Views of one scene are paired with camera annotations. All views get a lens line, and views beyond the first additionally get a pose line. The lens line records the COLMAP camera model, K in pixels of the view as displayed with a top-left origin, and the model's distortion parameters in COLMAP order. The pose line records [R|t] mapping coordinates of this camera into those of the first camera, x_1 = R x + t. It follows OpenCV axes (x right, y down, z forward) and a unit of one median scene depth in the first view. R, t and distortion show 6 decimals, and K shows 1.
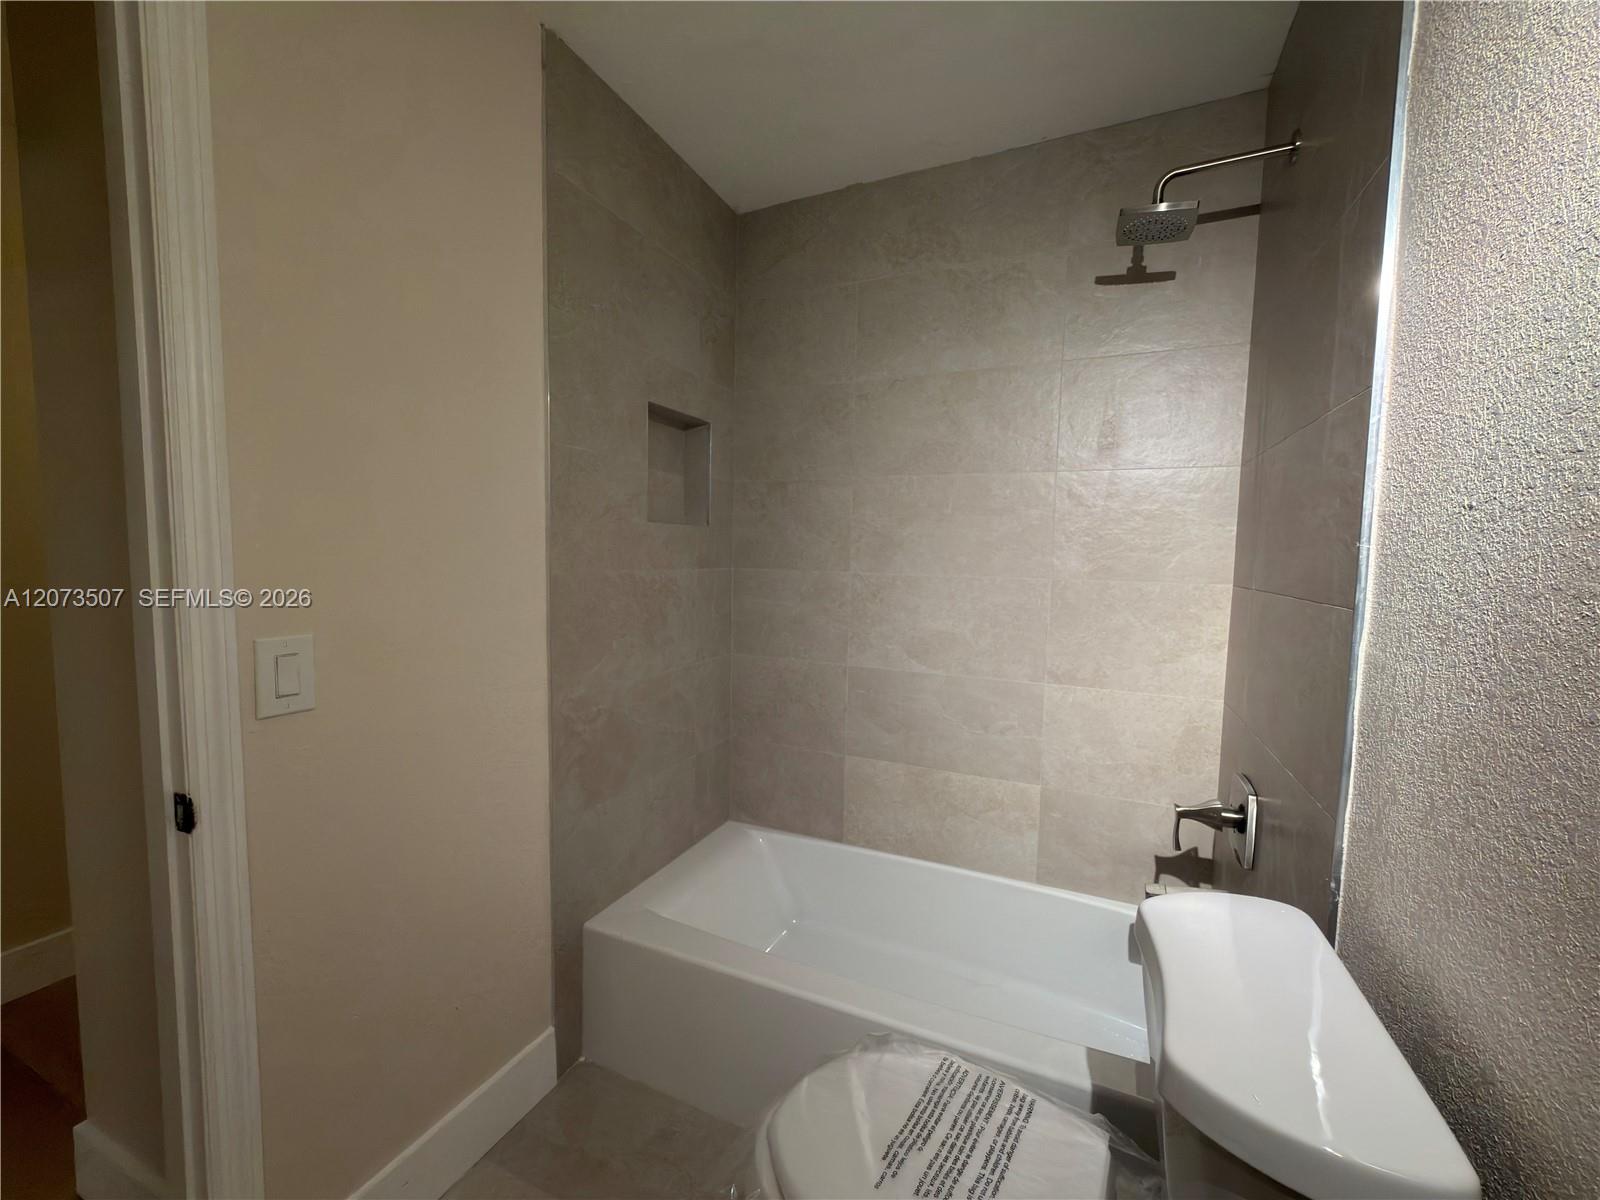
lens RADIAL K [[638.1, 0, 802.5], [0, 638.1, 606.0], [0, 0, 1]] dist [-0.000241, -0.000015]
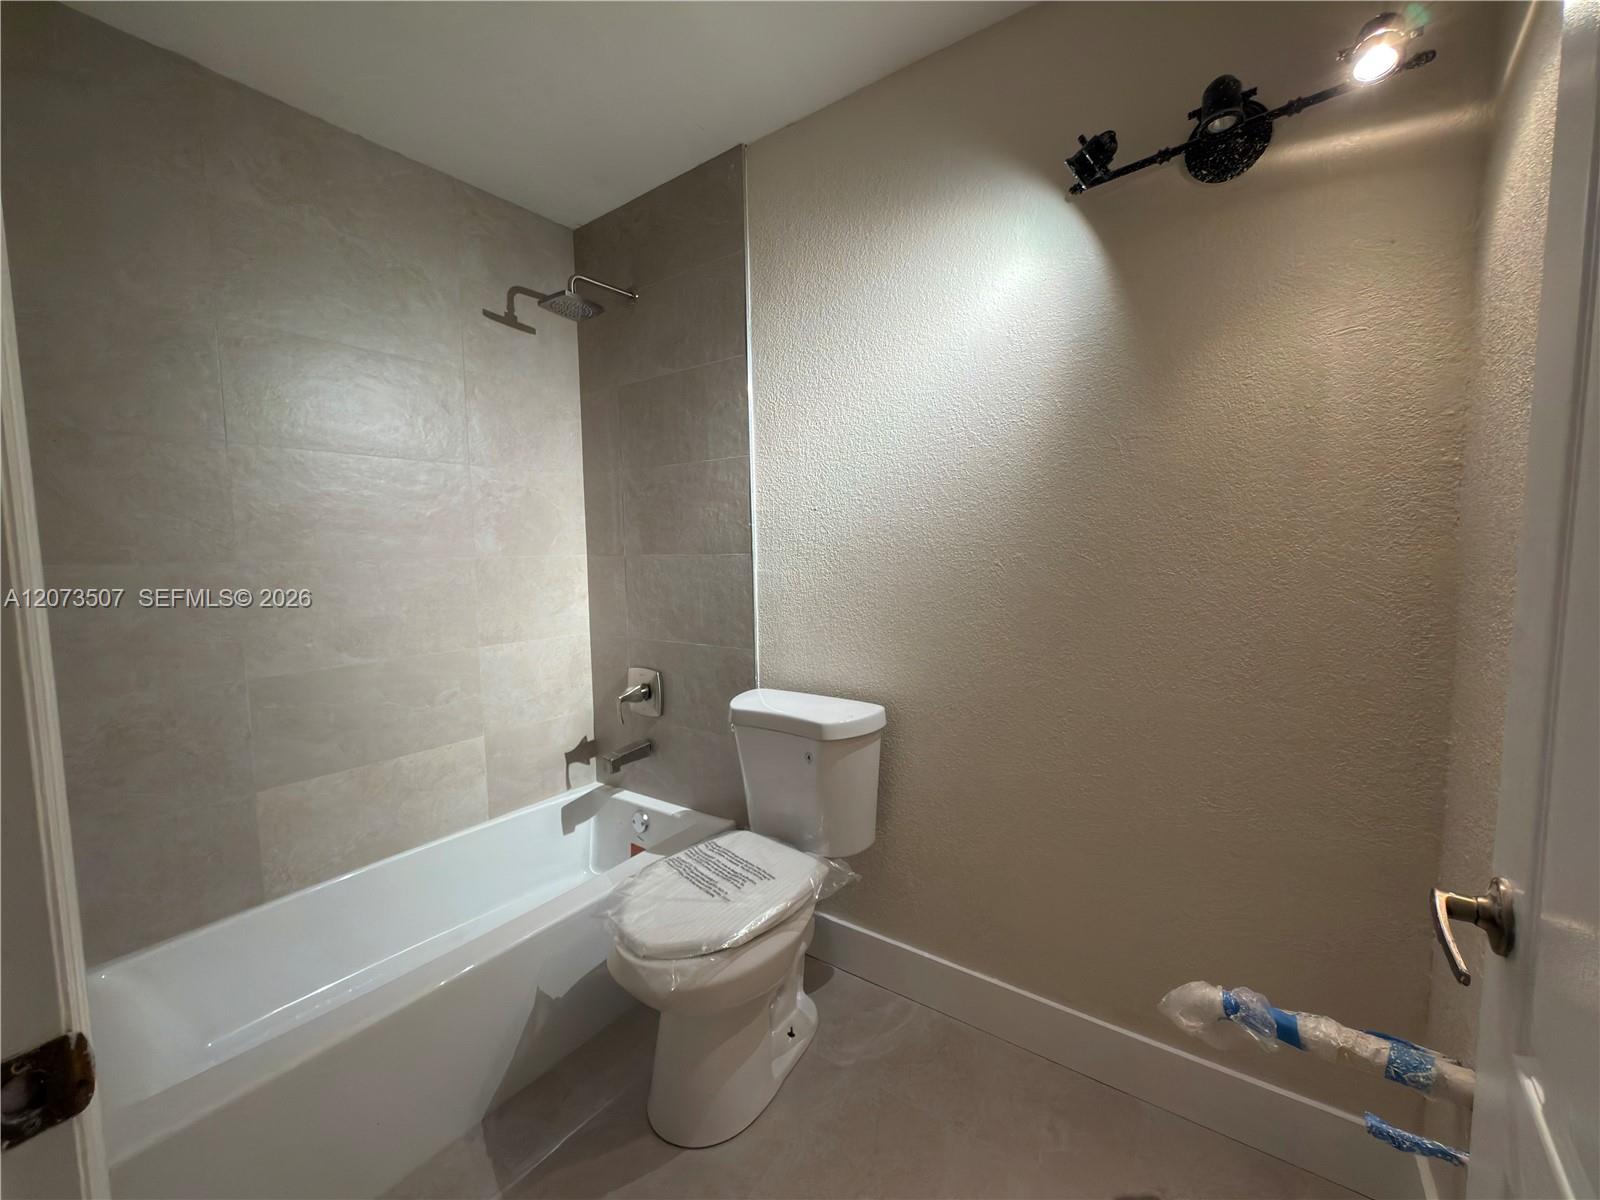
lens RADIAL K [[638.1, 0, 800.5], [0, 638.1, 609.0], [0, 0, 1]] dist [-0.000241, -0.000015]
pose [[0.200773, -0.114591, 0.972913, -0.615177], [0.102949, 0.990104, 0.095371, 0.001435], [-0.974213, 0.081013, 0.210583, 0.173768]]
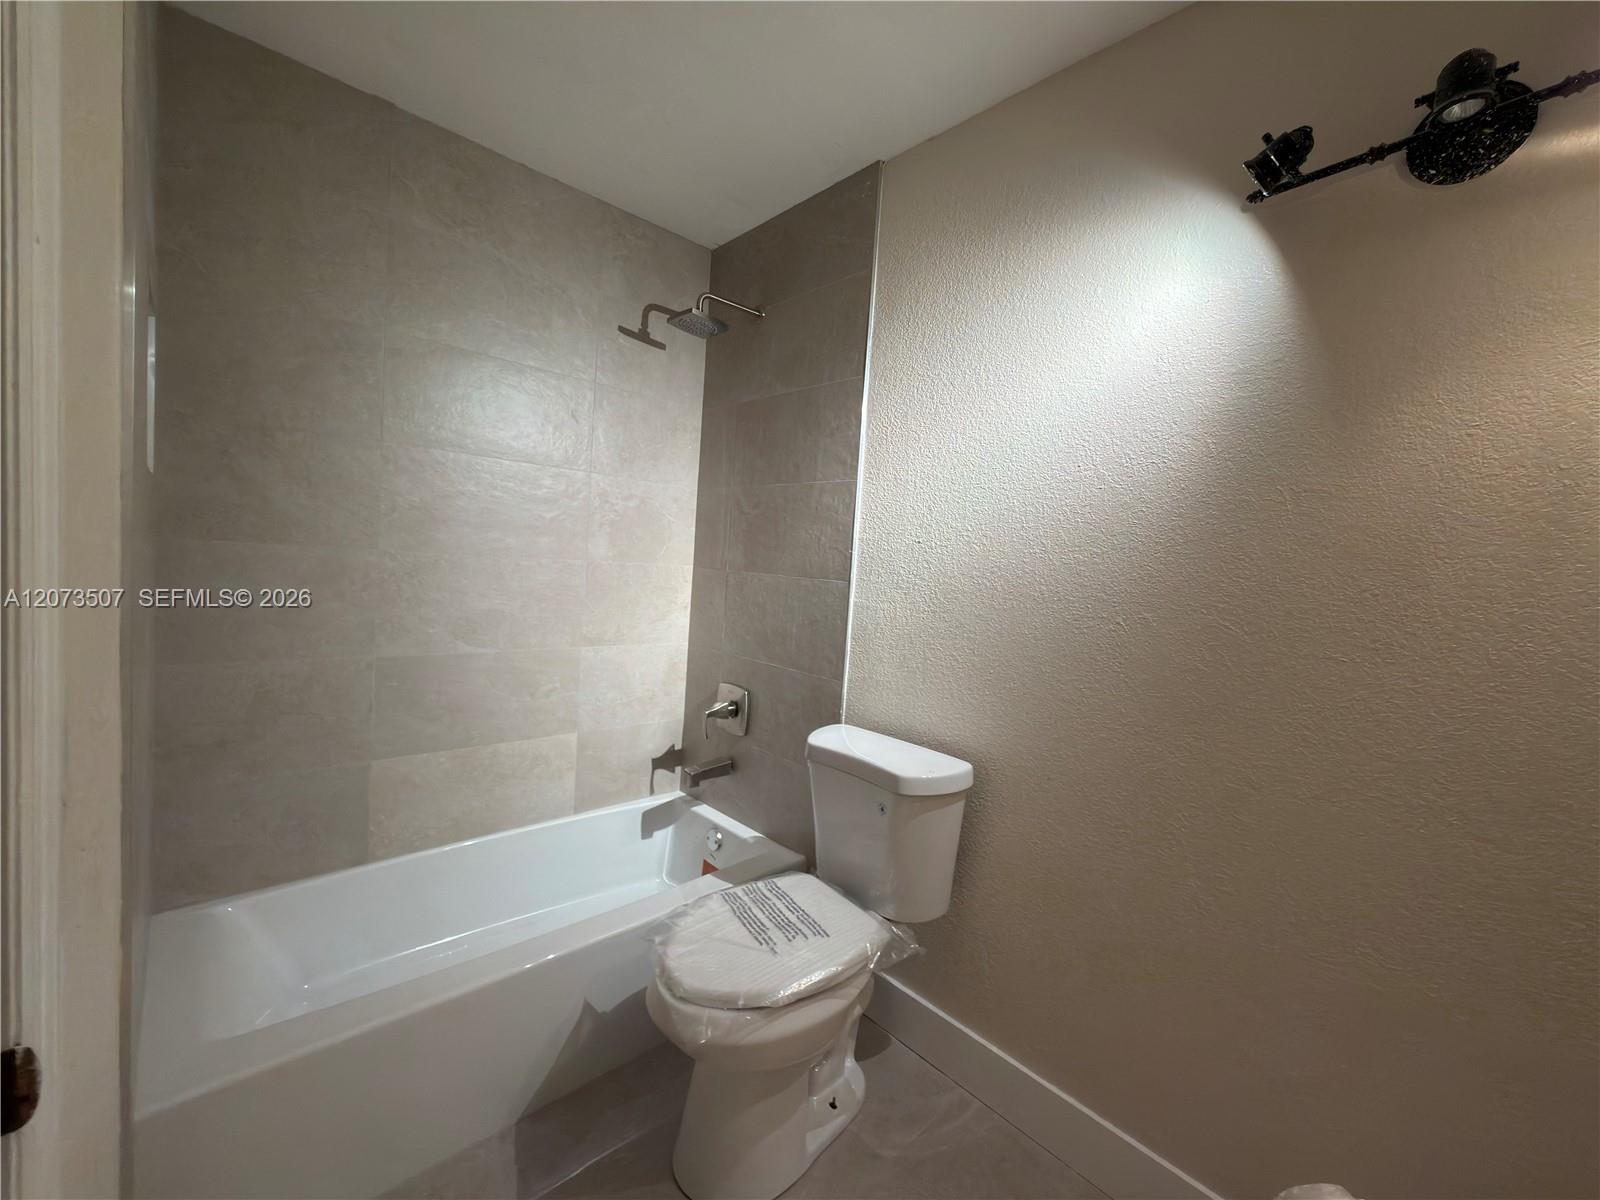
lens RADIAL K [[638.1, 0, 800.1], [0, 638.1, 608.1], [0, 0, 1]] dist [-0.000241, -0.000015]
pose [[0.386874, -0.061341, 0.920090, -0.555932], [0.017168, 0.998091, 0.059322, -0.016646], [-0.921973, -0.007154, 0.387189, 0.148010]]
